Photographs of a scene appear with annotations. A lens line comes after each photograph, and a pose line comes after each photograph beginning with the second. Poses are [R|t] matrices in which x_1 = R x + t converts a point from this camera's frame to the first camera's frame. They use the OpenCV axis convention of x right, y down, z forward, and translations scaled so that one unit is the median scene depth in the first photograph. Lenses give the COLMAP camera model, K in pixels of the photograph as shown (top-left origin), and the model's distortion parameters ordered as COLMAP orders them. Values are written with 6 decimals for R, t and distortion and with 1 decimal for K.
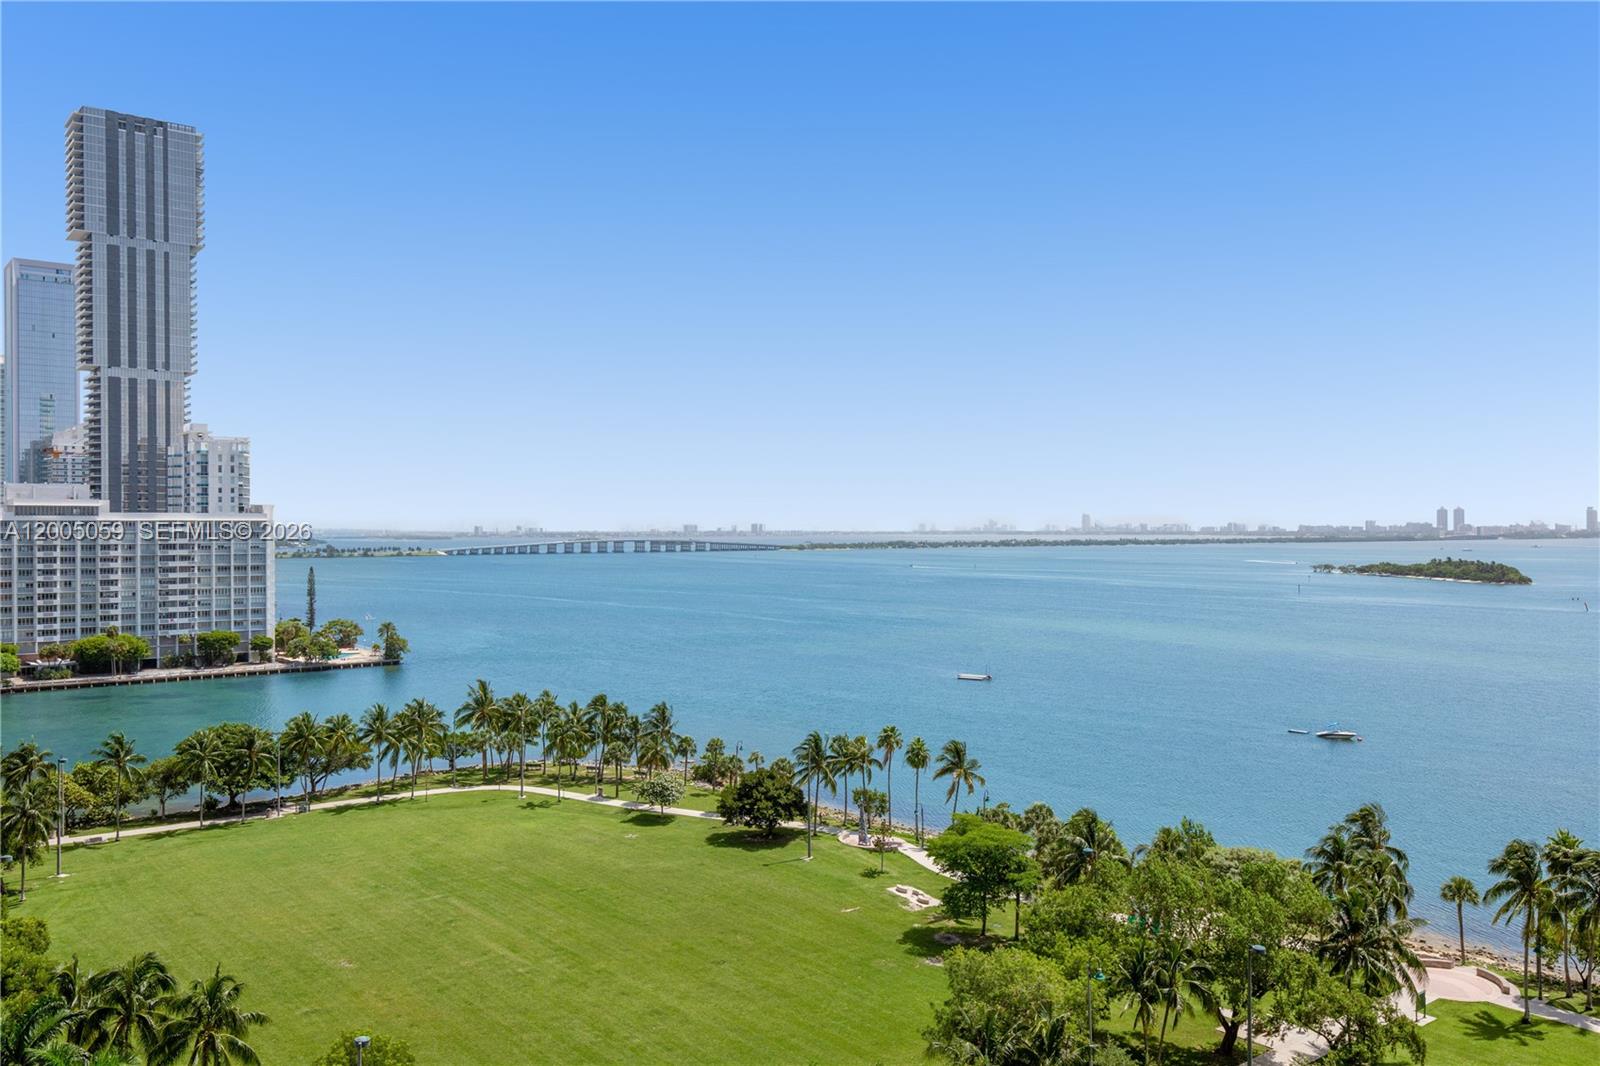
lens RADIAL K [[1259.7, 0, 806.6], [0, 1259.7, 530.5], [0, 0, 1]] dist [0.040549, -0.015272]
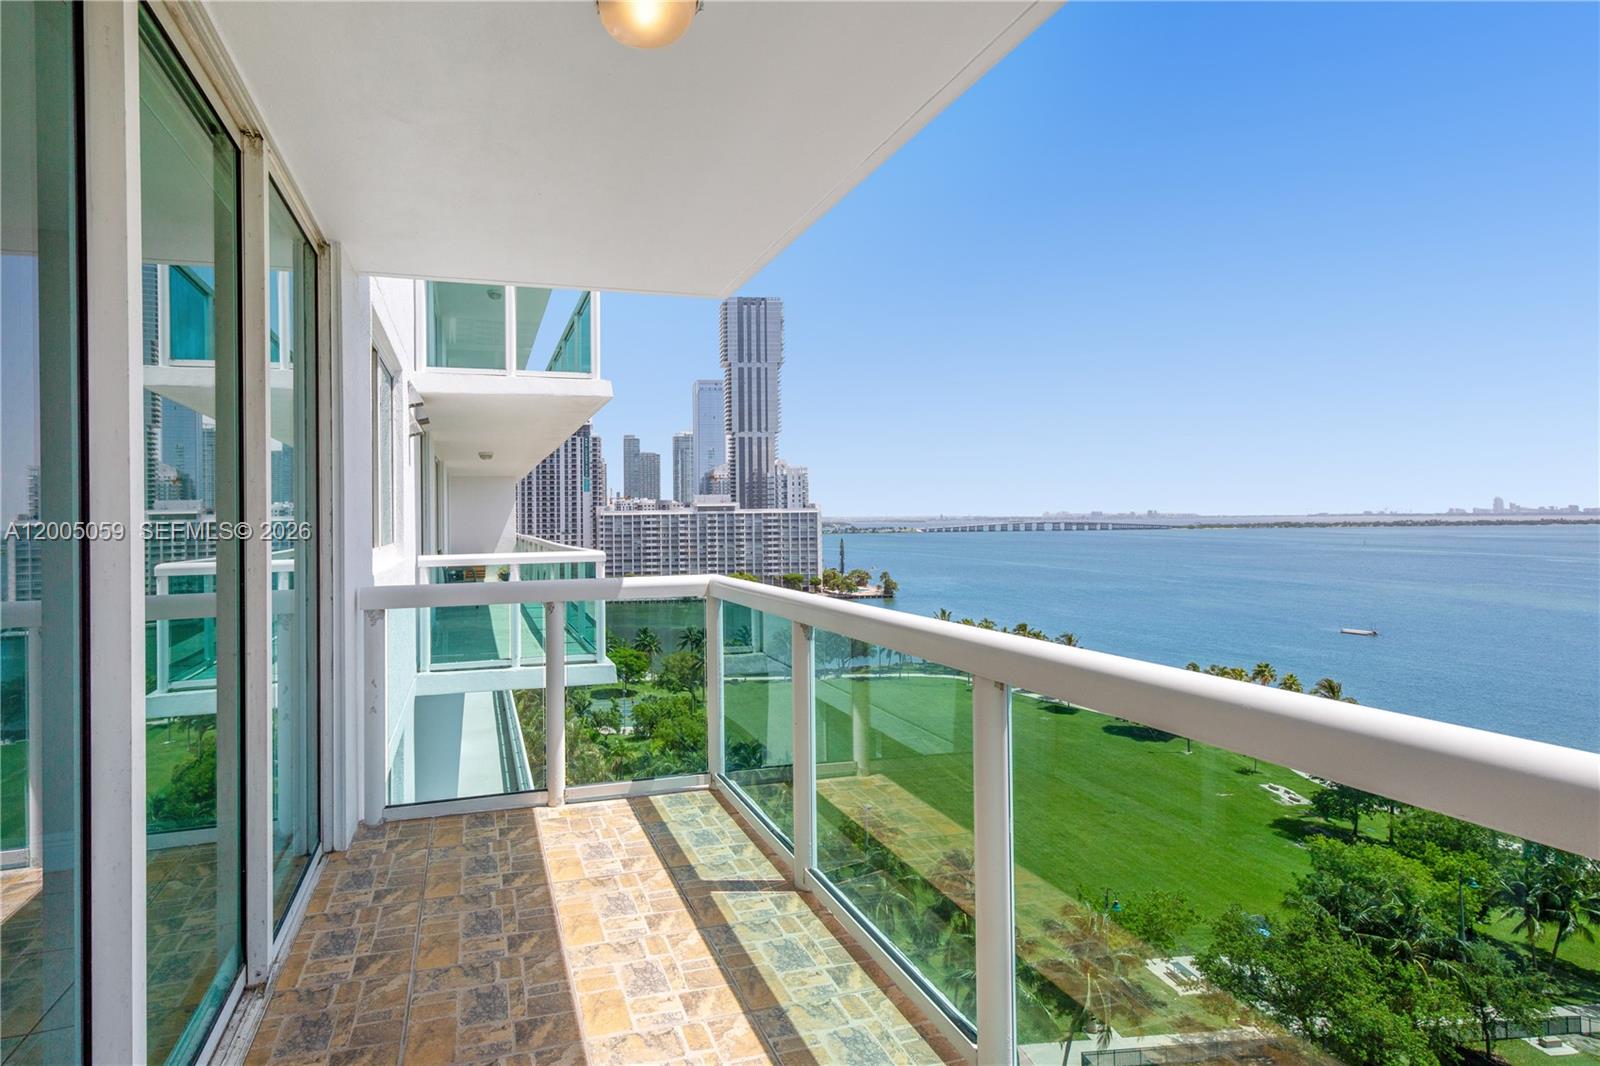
lens RADIAL K [[721.8, 0, 802.7], [0, 721.8, 520.8], [0, 0, 1]] dist [0.005283, 0.000590]
pose [[0.916576, -0.005029, -0.399828, -0.061573], [0.006908, 0.999971, 0.003259, 0.001113], [0.399800, -0.005749, 0.916584, 0.101018]]
